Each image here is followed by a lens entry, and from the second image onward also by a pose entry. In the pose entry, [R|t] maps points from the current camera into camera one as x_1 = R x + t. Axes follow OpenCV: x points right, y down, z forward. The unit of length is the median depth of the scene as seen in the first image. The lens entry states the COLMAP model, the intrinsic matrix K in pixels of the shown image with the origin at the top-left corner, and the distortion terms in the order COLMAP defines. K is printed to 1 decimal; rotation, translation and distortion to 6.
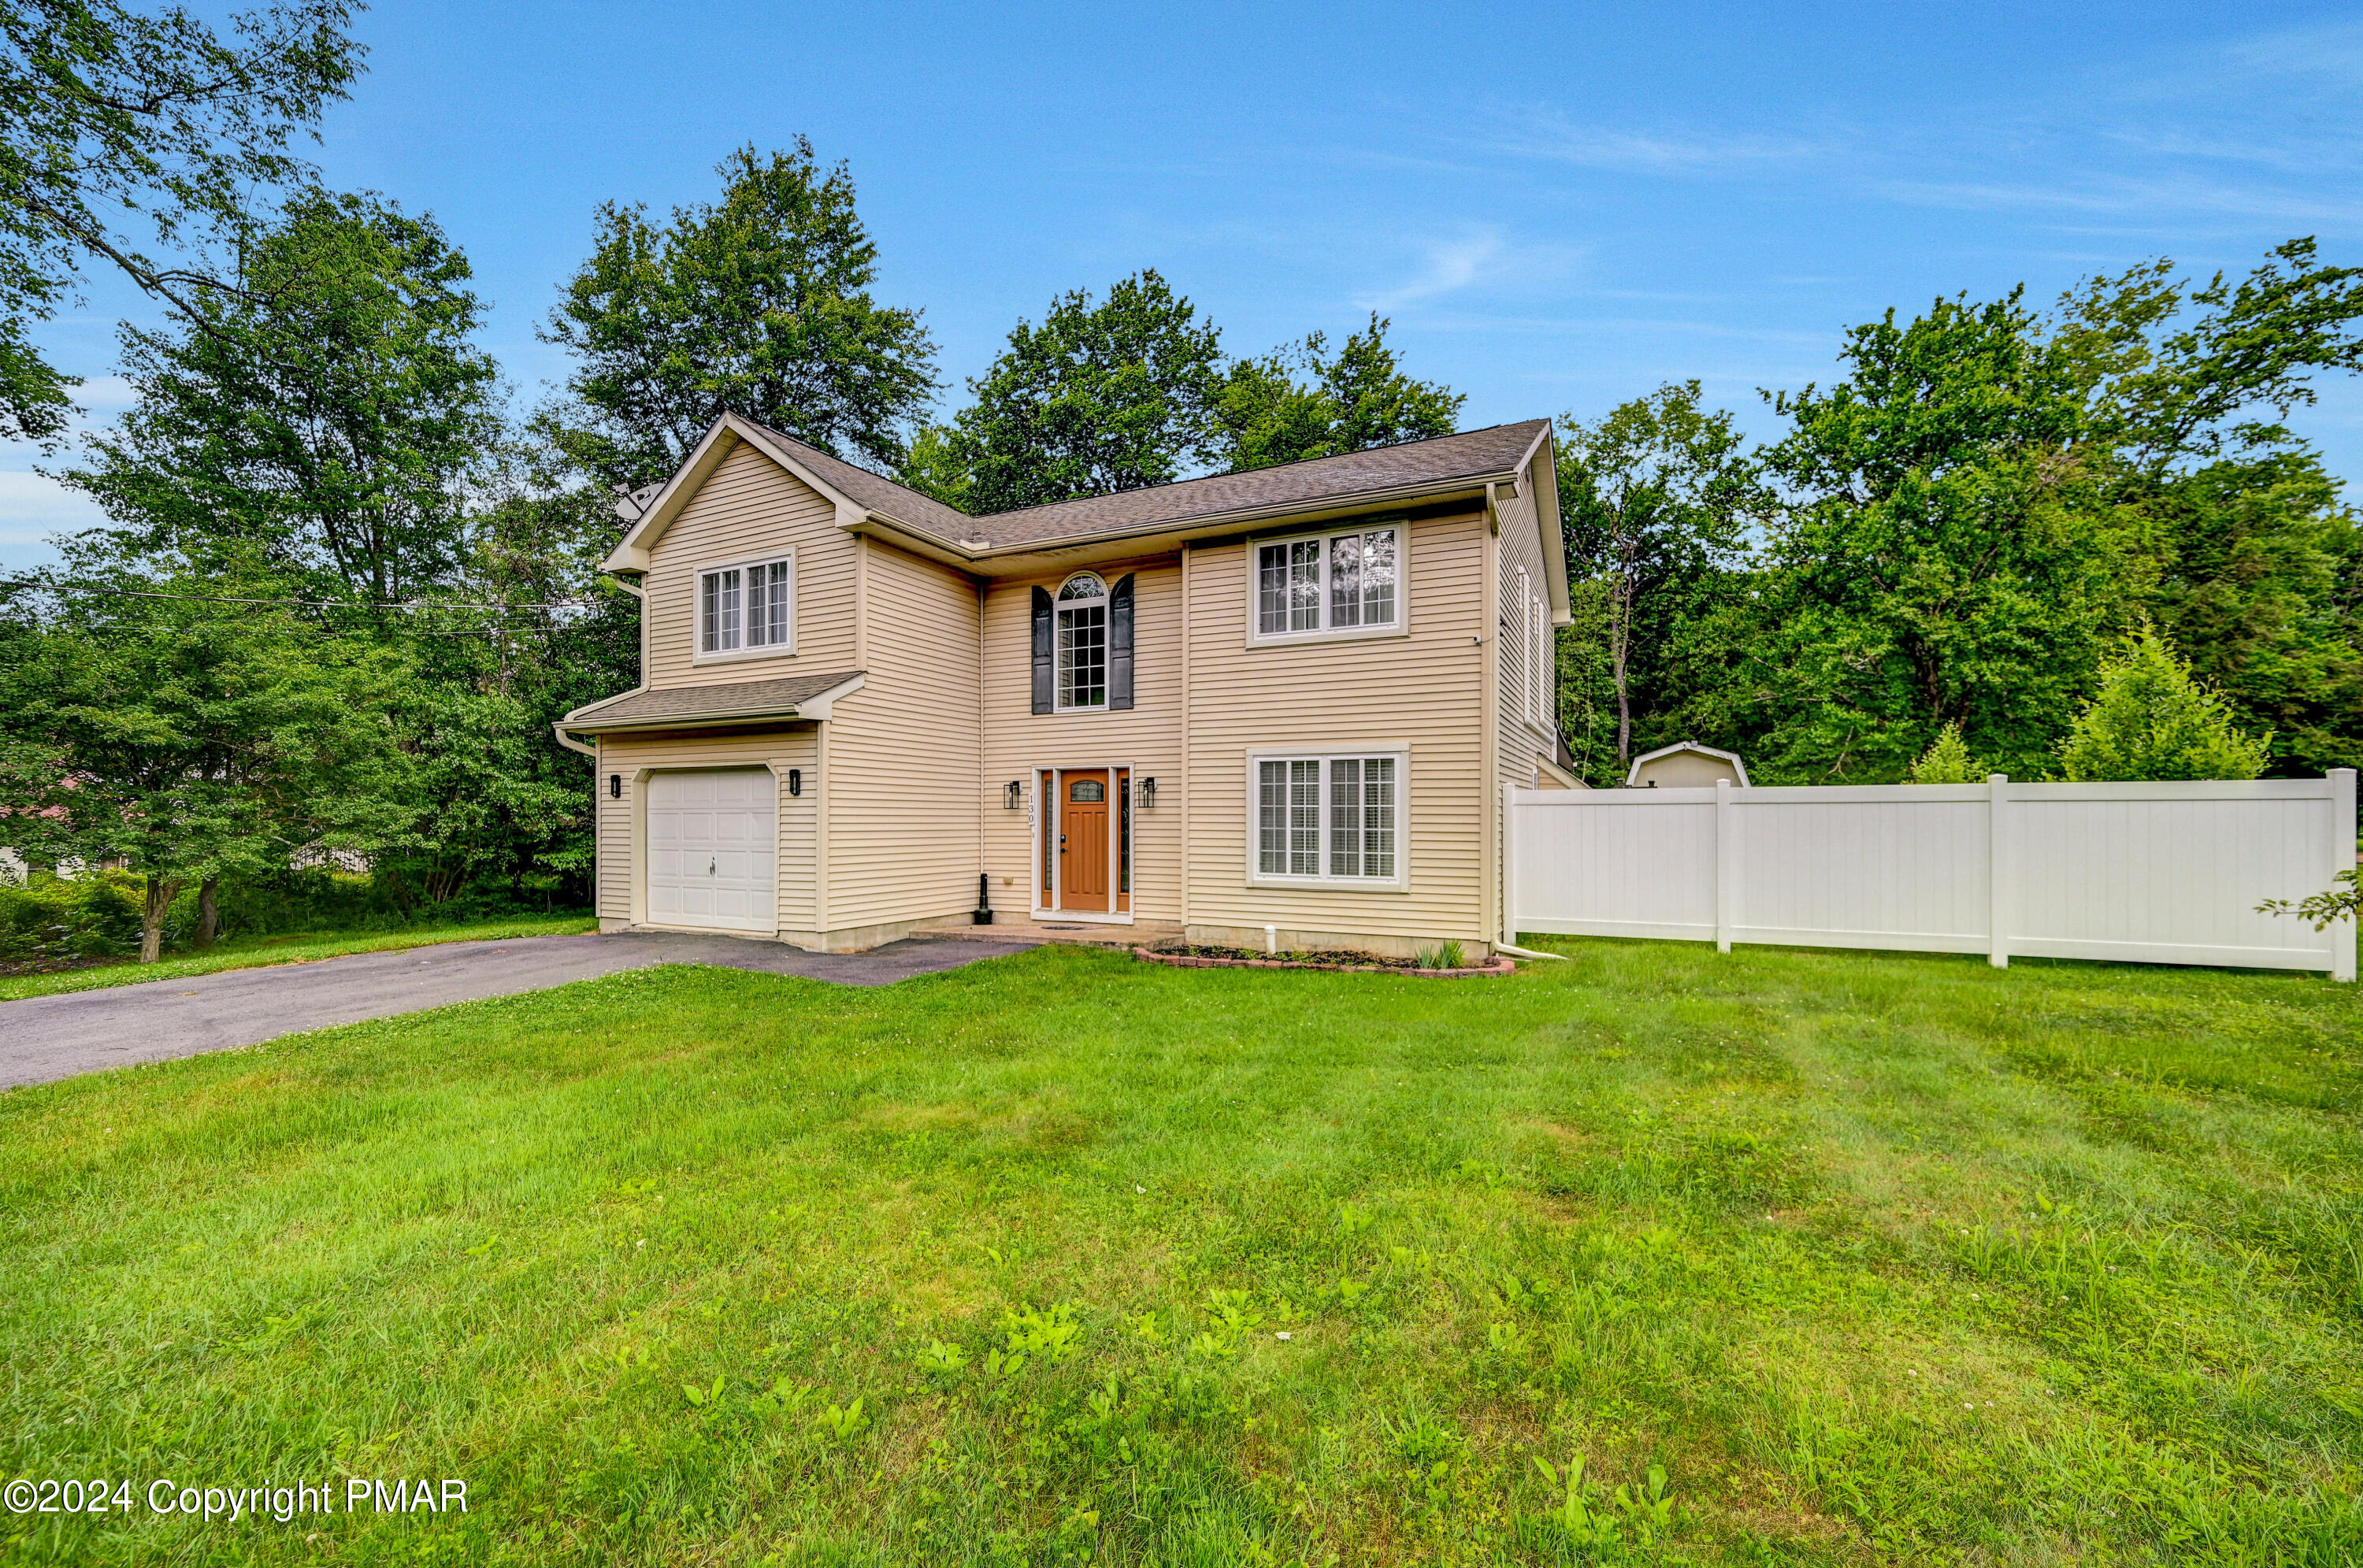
lens RADIAL K [[947.0, 0, 1184.3], [0, 947.0, 791.8], [0, 0, 1]] dist [-0.007122, -0.000301]
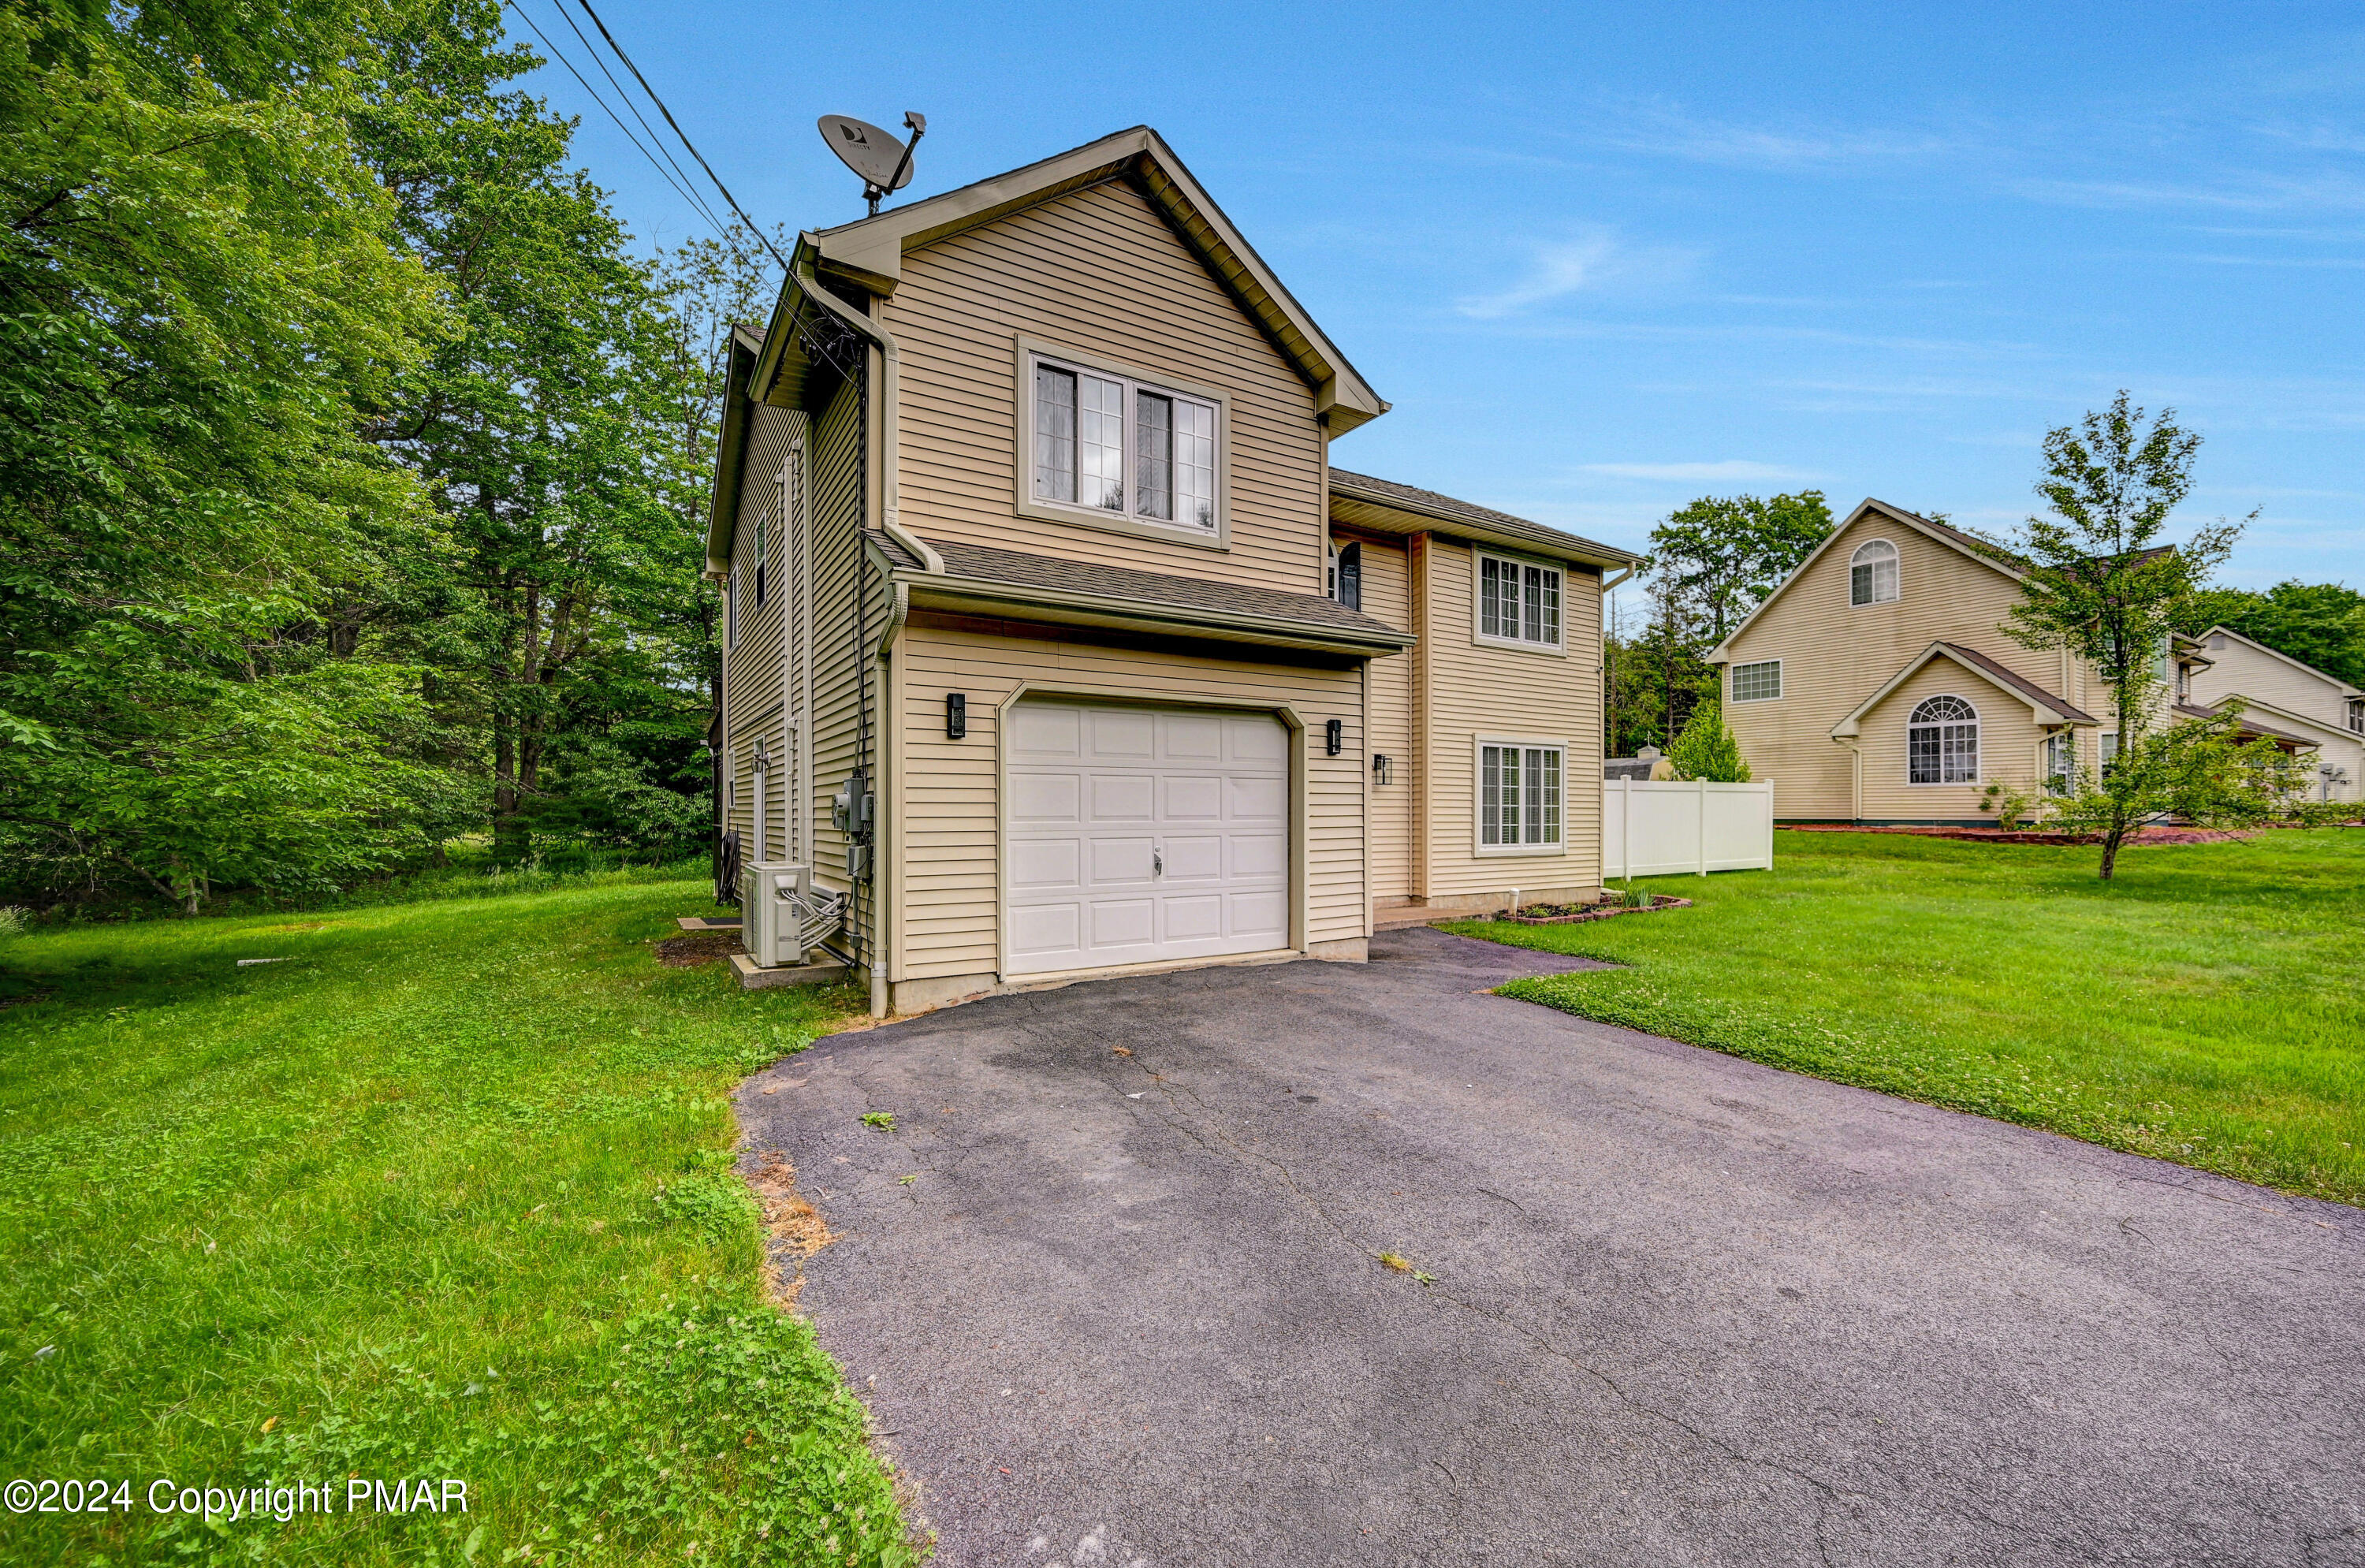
lens RADIAL K [[947.9, 0, 1190.9], [0, 947.9, 807.6], [0, 0, 1]] dist [-0.007122, -0.000301]
pose [[0.532932, 0.004241, 0.846148, -0.949167], [-0.022034, 0.999718, 0.008867, 0.034830], [-0.845871, -0.023369, 0.532875, 0.612783]]
